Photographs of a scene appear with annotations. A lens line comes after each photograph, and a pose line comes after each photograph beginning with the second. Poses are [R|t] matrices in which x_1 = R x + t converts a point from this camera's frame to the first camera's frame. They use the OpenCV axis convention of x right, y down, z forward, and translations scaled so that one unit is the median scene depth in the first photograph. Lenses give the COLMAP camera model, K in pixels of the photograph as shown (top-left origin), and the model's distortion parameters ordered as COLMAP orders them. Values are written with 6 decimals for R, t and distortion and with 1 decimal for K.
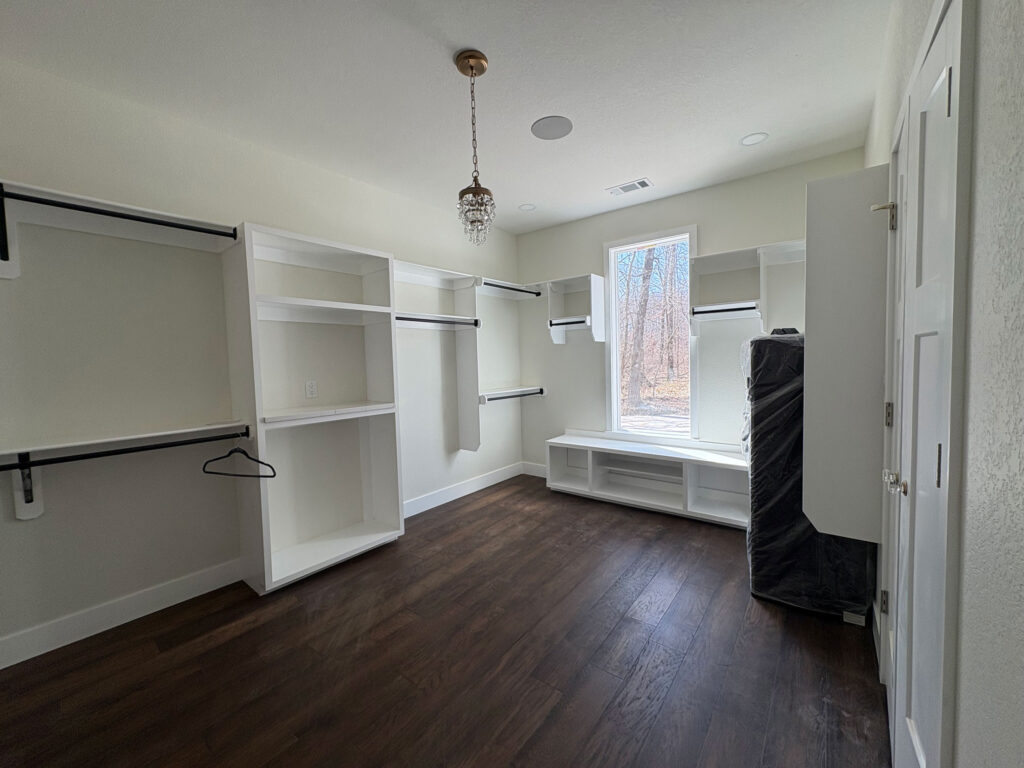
lens RADIAL K [[406.0, 0, 512.0], [0, 406.0, 384.0], [0, 0, 1]] dist [0.000555, -0.000022]
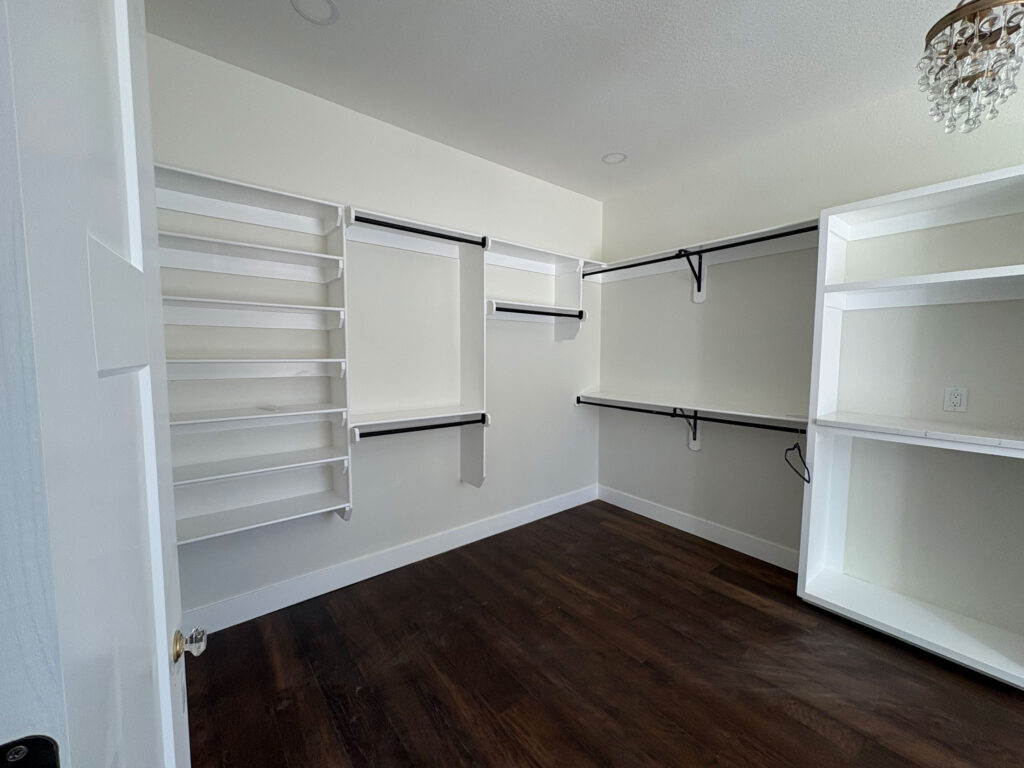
lens RADIAL K [[406.0, 0, 512.0], [0, 406.0, 384.0], [0, 0, 1]] dist [0.000555, -0.000022]
pose [[-0.230128, 0.099250, -0.968086, 0.469720], [-0.052776, 0.992049, 0.114252, -0.069434], [0.971728, 0.077384, -0.223060, 0.554951]]
